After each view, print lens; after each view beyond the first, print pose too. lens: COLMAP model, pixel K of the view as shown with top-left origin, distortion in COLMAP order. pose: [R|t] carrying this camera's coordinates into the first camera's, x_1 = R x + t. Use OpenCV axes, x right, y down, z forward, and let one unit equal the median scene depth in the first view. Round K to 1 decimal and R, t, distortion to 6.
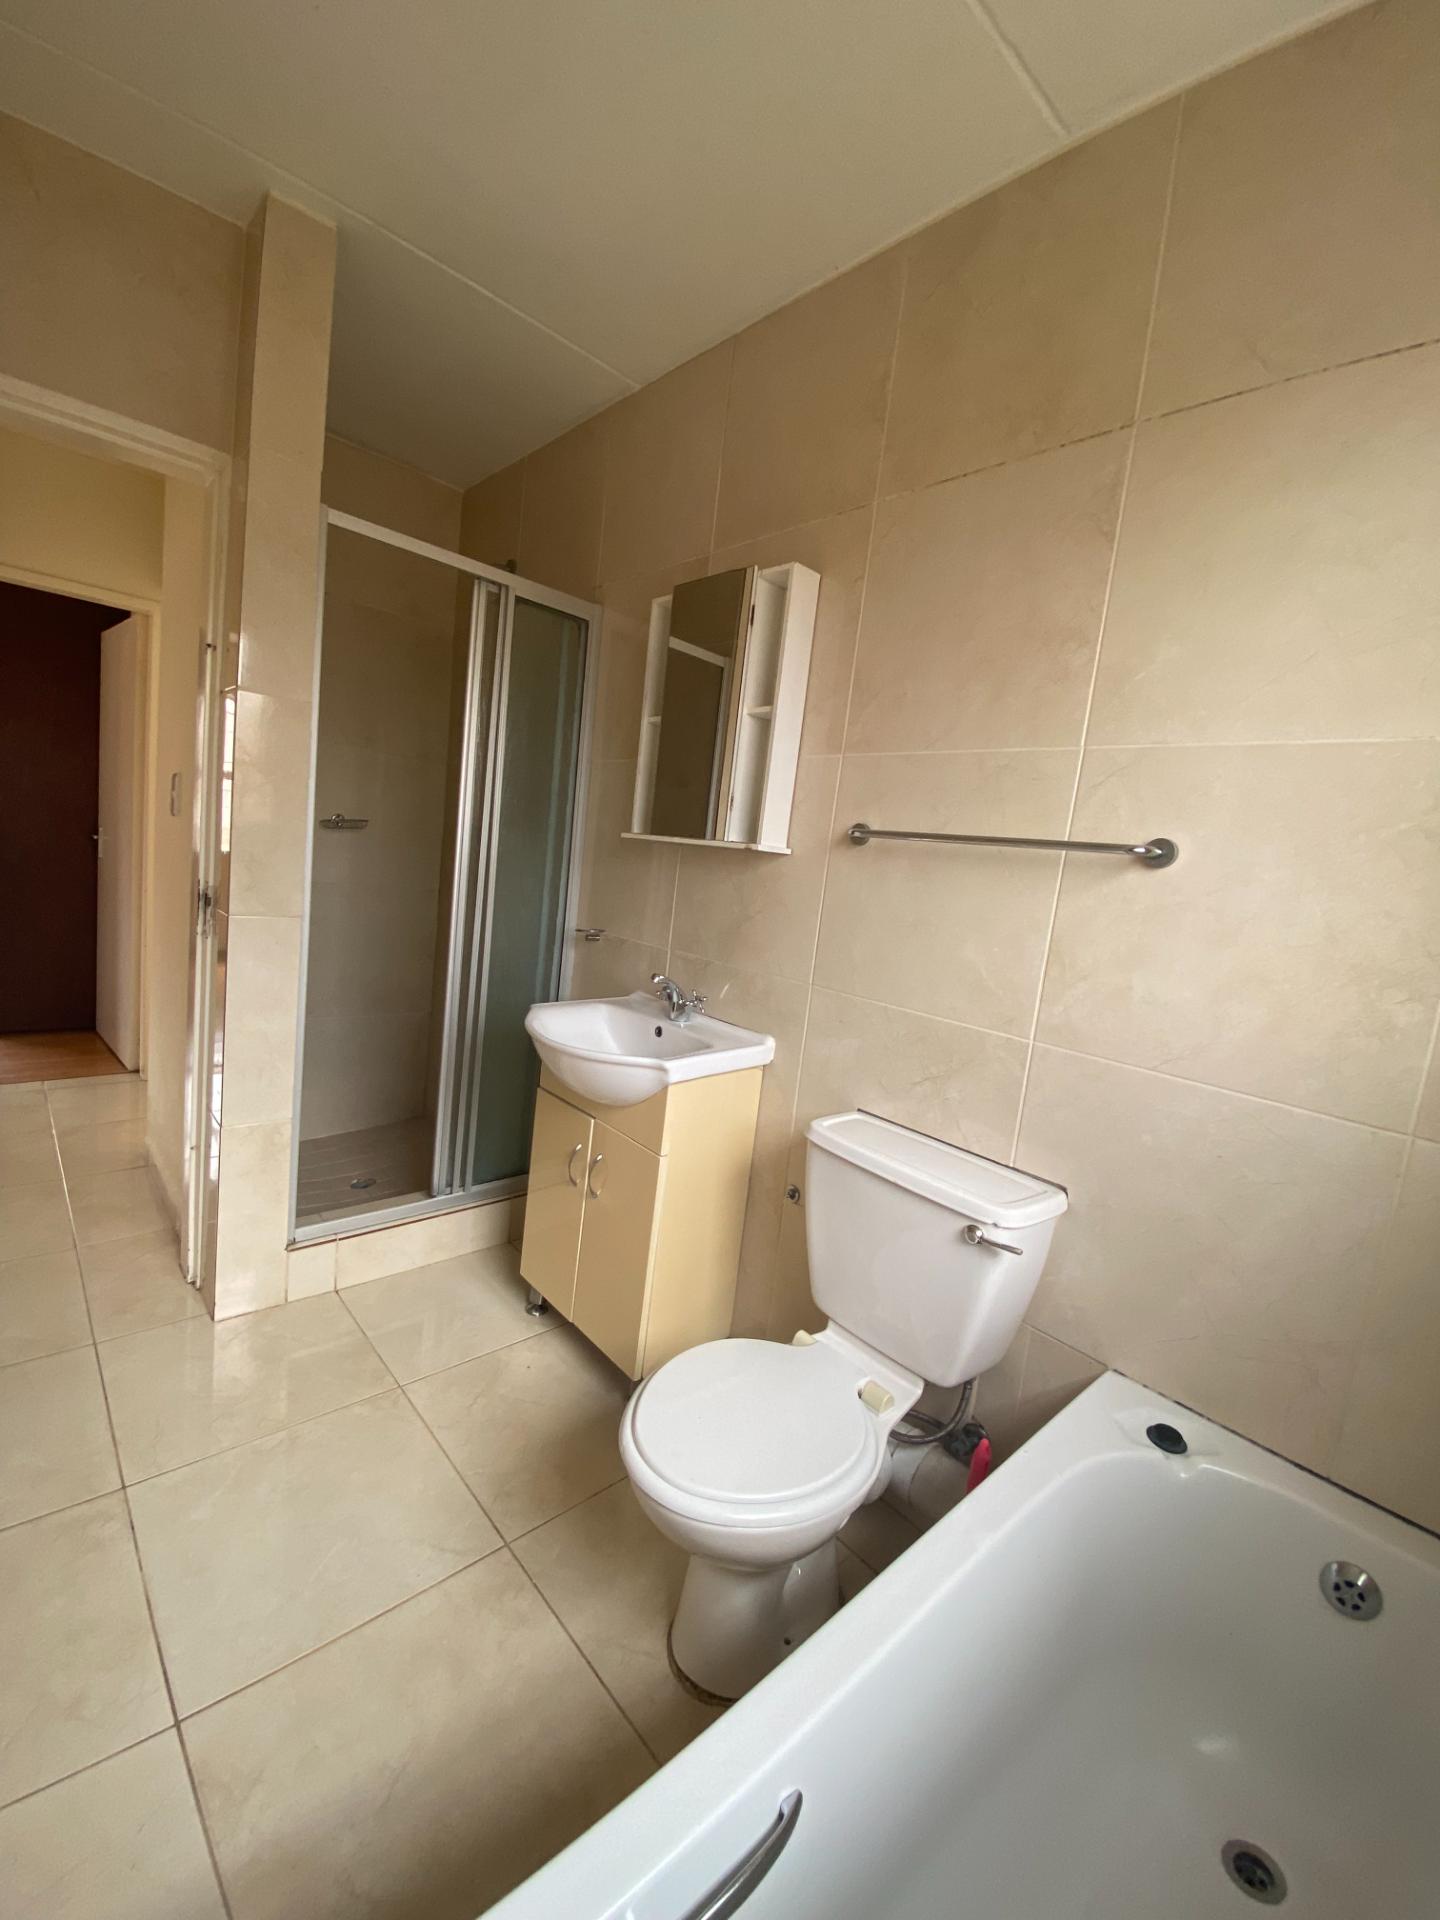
lens RADIAL K [[793.6, 0, 726.2], [0, 793.6, 945.5], [0, 0, 1]] dist [0.007498, -0.004866]
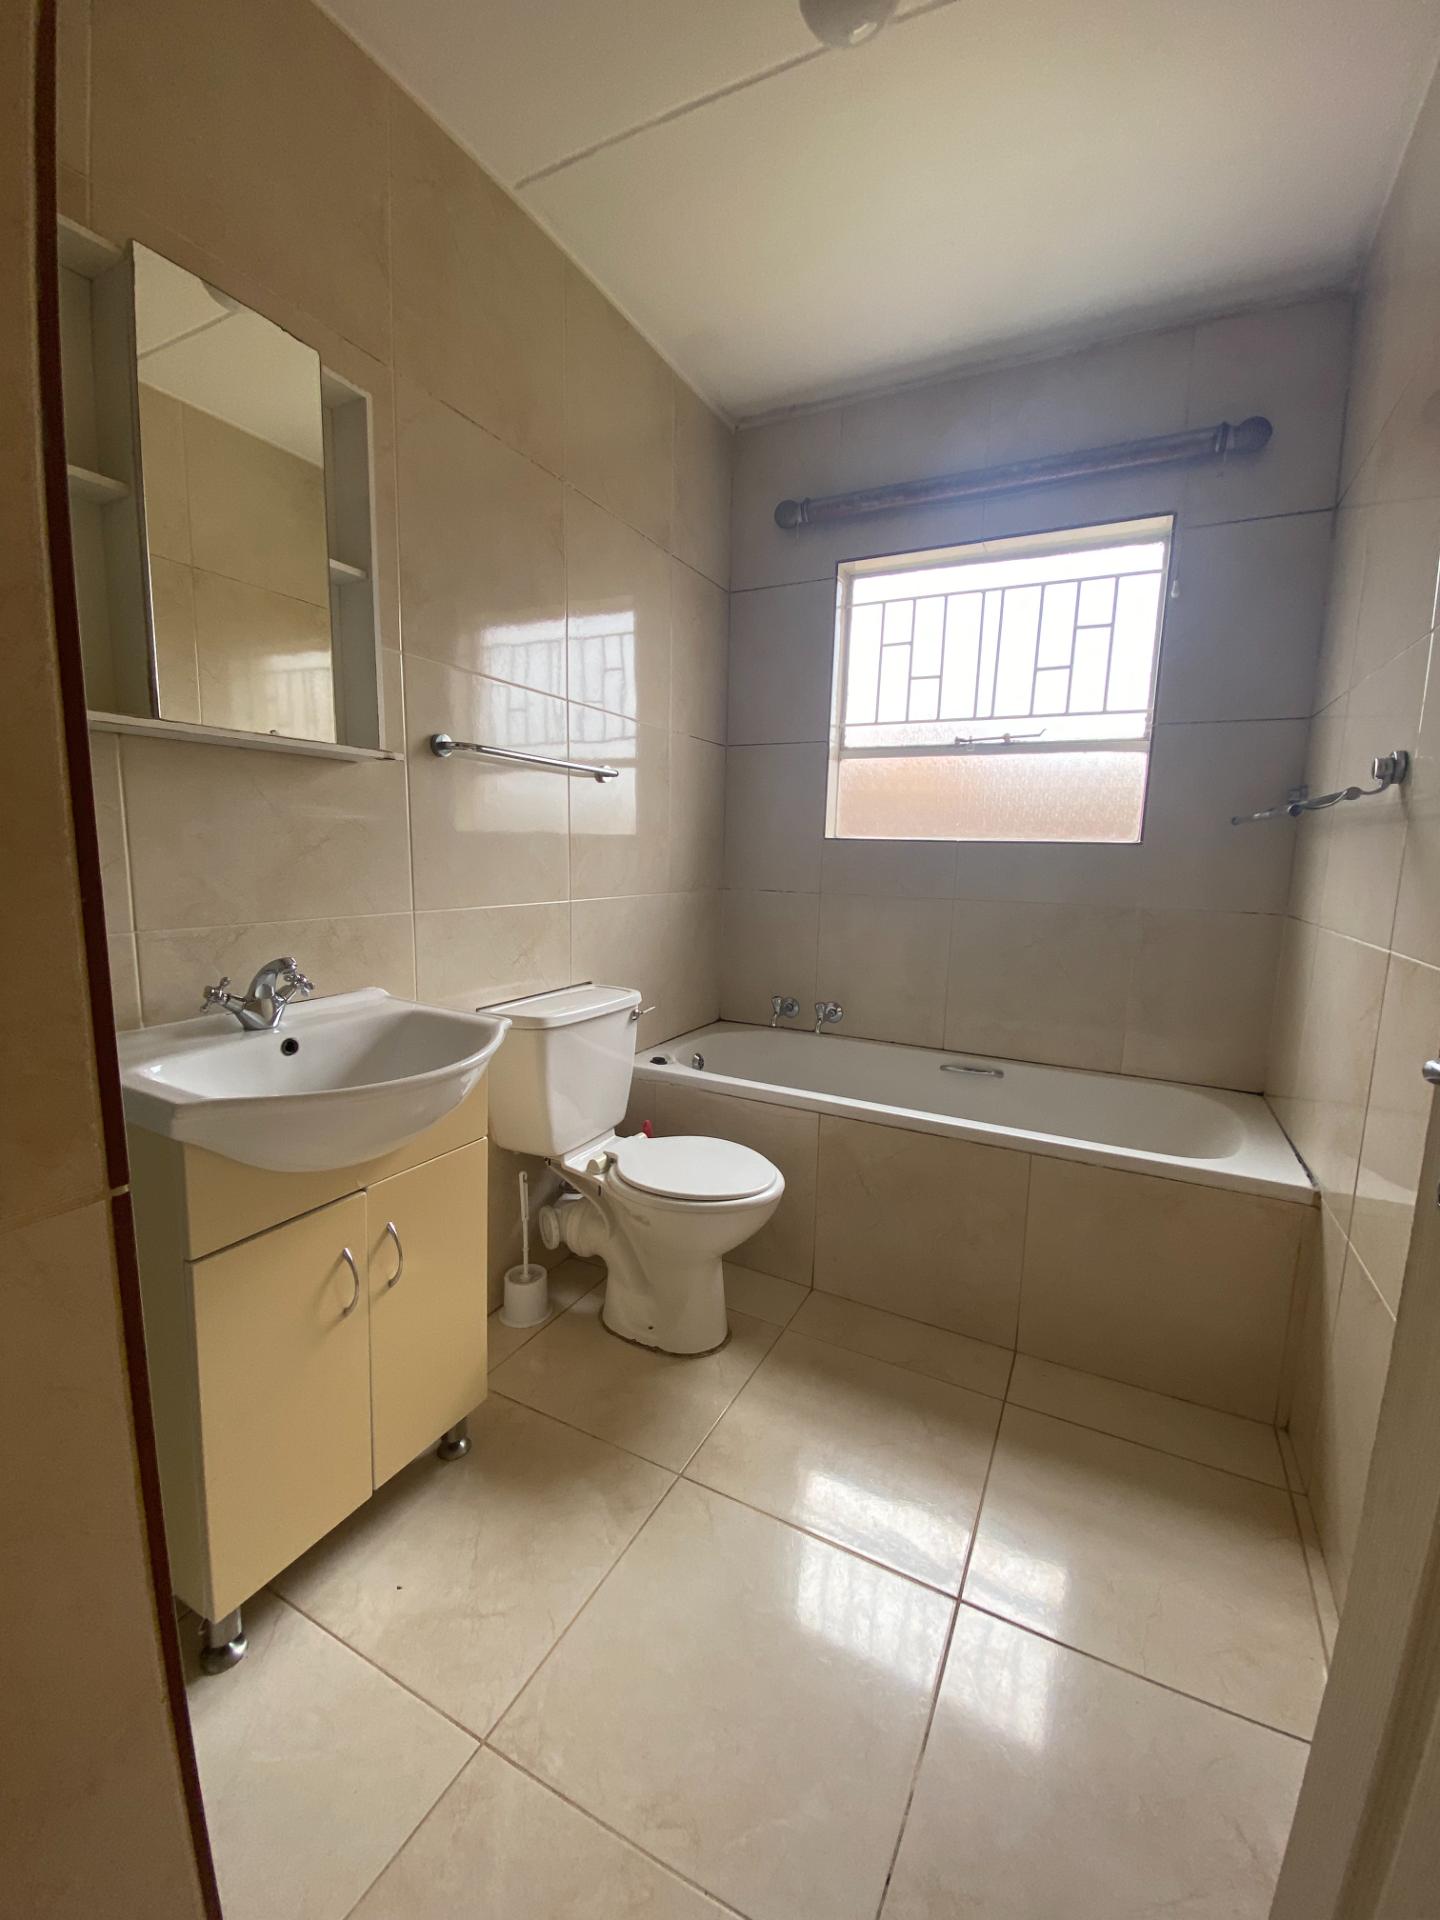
lens RADIAL K [[793.6, 0, 723.3], [0, 793.6, 973.9], [0, 0, 1]] dist [0.007498, -0.004866]
pose [[-0.341088, -0.247858, 0.906766, -0.924743], [0.063591, 0.956319, 0.285323, -0.128631], [-0.937878, 0.154983, -0.310428, 1.018135]]
